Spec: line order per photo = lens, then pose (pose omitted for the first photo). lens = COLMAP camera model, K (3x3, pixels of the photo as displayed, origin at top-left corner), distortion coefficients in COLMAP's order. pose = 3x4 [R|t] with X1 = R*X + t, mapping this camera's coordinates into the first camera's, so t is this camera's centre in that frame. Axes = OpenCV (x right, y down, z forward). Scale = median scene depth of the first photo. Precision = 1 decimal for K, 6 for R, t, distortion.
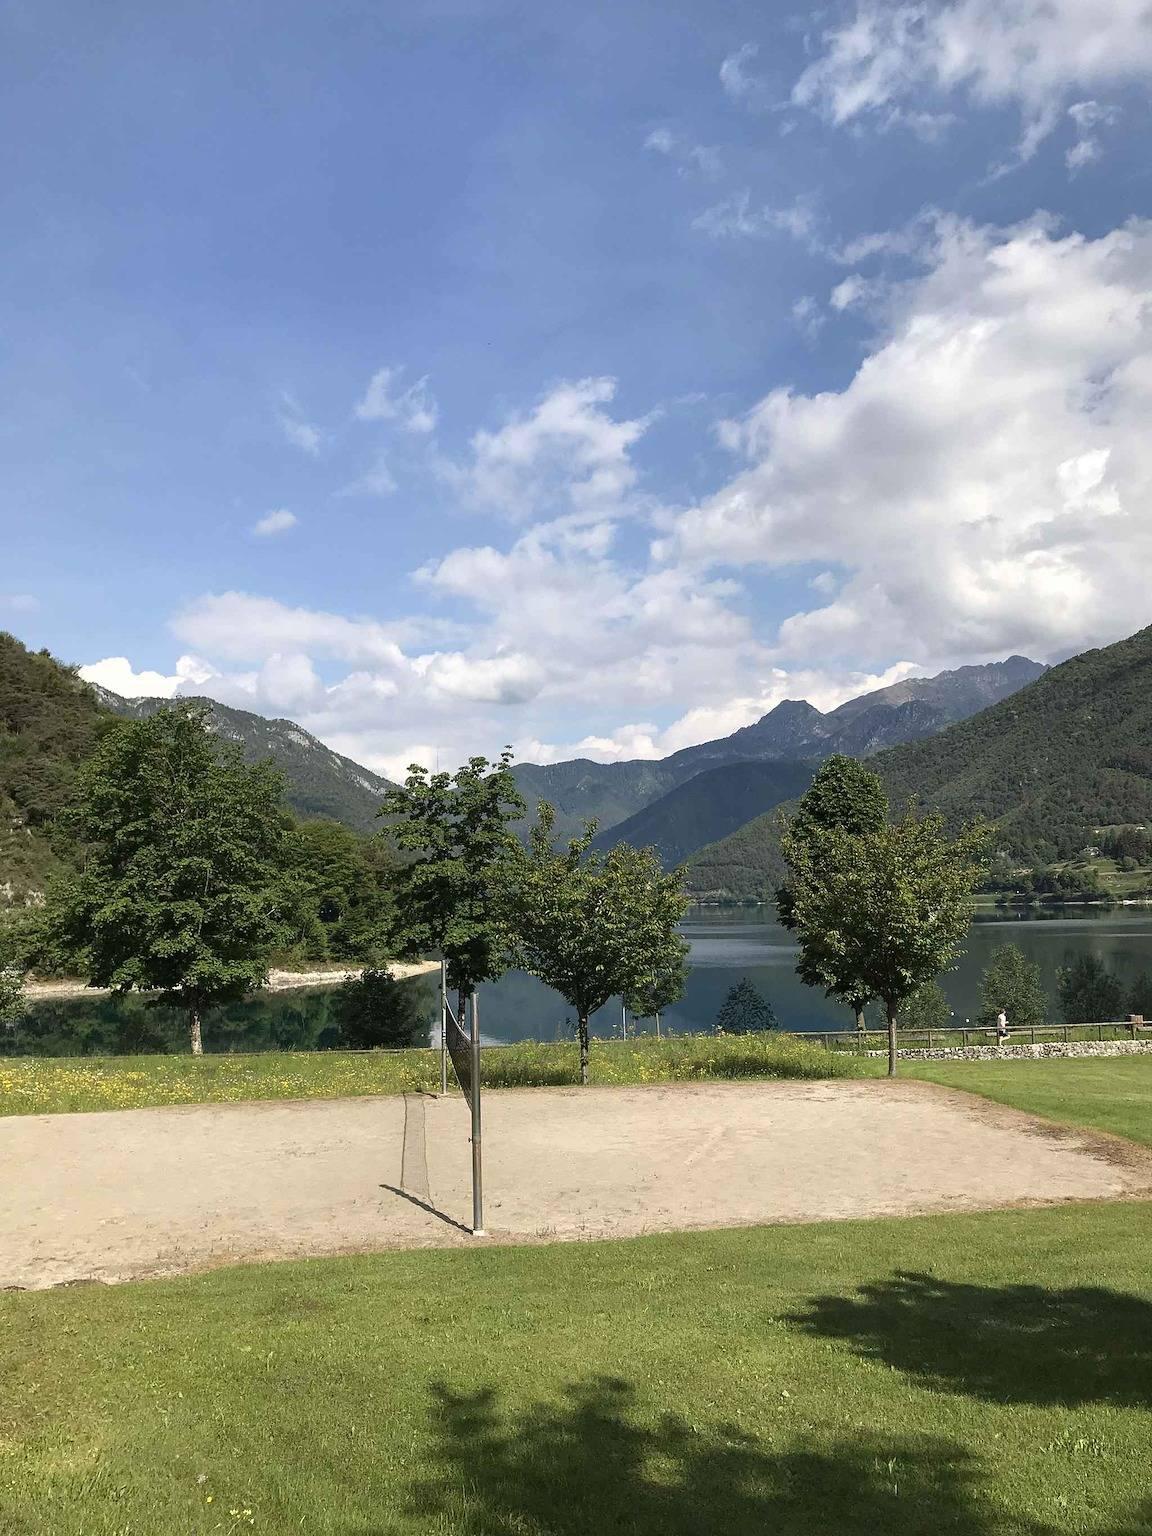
lens RADIAL K [[1239.6, 0, 576.0], [0, 1239.6, 768.0], [0, 0, 1]] dist [0.102595, -0.232037]
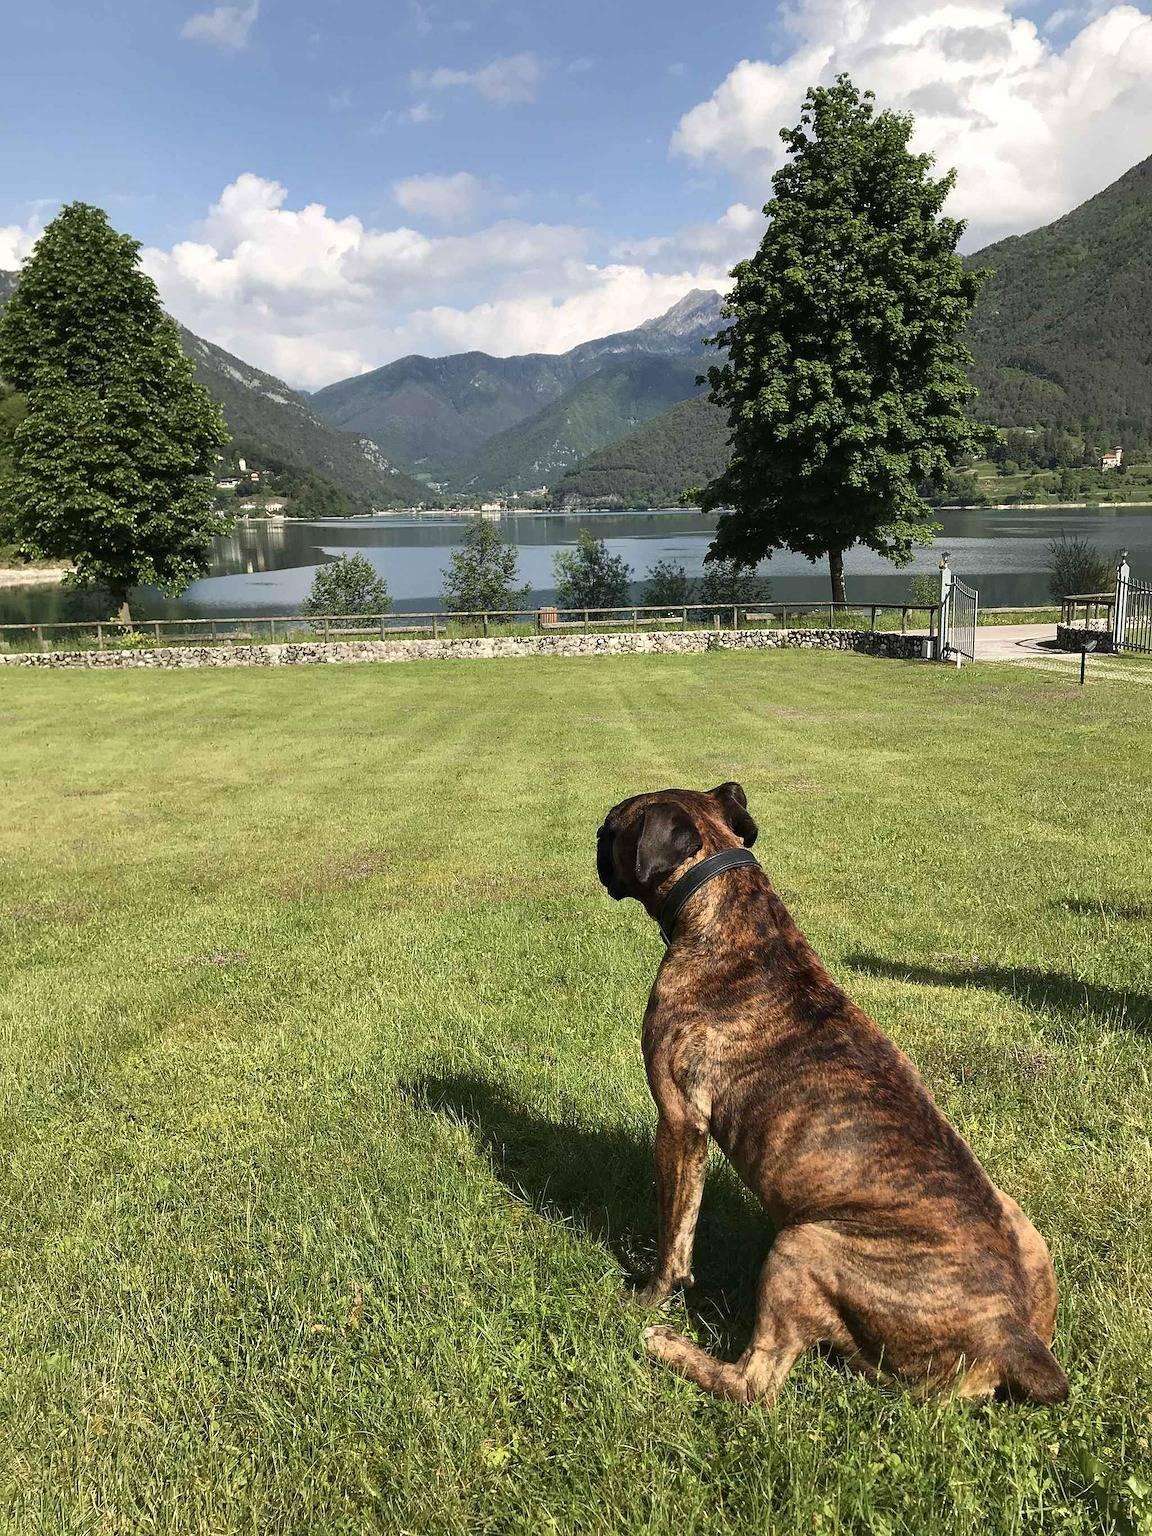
lens RADIAL K [[1263.0, 0, 574.0], [0, 1263.0, 737.1], [0, 0, 1]] dist [0.034350, -0.010528]
pose [[0.996721, -0.007153, 0.080604, 0.423215], [-0.015976, 0.959086, 0.282663, 0.065453], [-0.079328, -0.283024, 0.955827, 0.288940]]
